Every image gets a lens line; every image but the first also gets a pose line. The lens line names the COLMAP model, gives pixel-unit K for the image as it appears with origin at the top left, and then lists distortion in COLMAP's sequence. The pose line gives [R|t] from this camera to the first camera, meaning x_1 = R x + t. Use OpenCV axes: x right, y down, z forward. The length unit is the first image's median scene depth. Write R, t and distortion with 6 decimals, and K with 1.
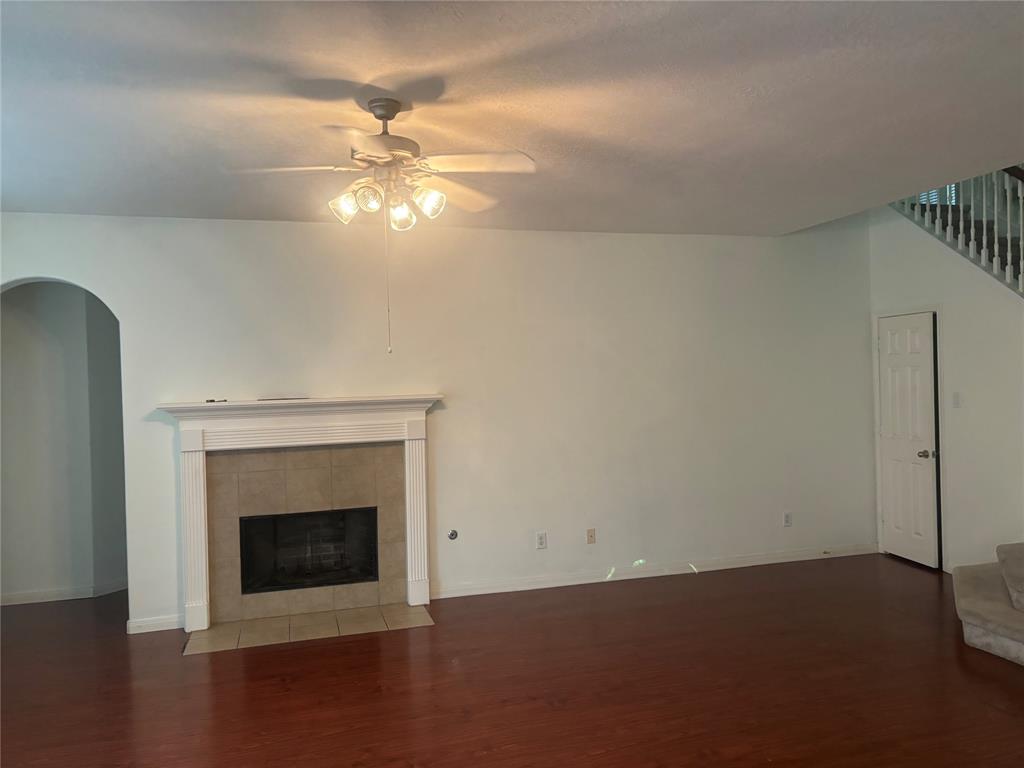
lens RADIAL K [[769.9, 0, 514.3], [0, 769.9, 379.2], [0, 0, 1]] dist [0.045739, -0.051945]
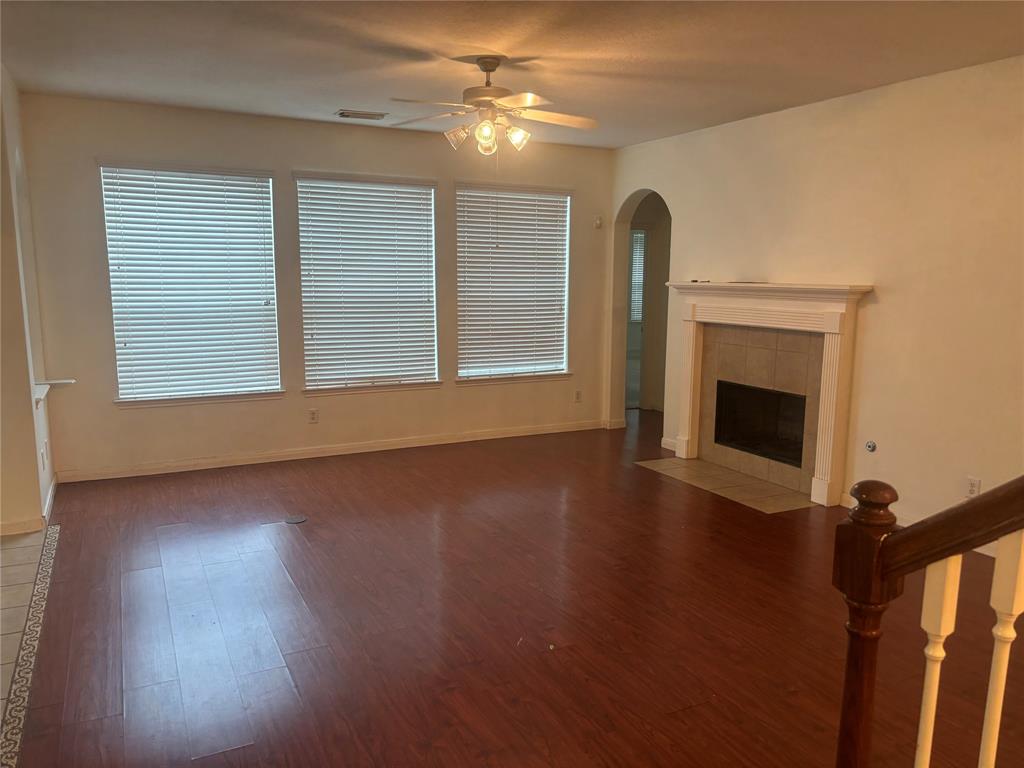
lens RADIAL K [[769.9, 0, 514.8], [0, 769.9, 389.9], [0, 0, 1]] dist [0.045739, -0.051945]
pose [[0.195142, 0.180411, -0.964039, 0.728600], [-0.009193, 0.983229, 0.182141, -0.021255], [0.980732, -0.026681, 0.193528, 0.454232]]
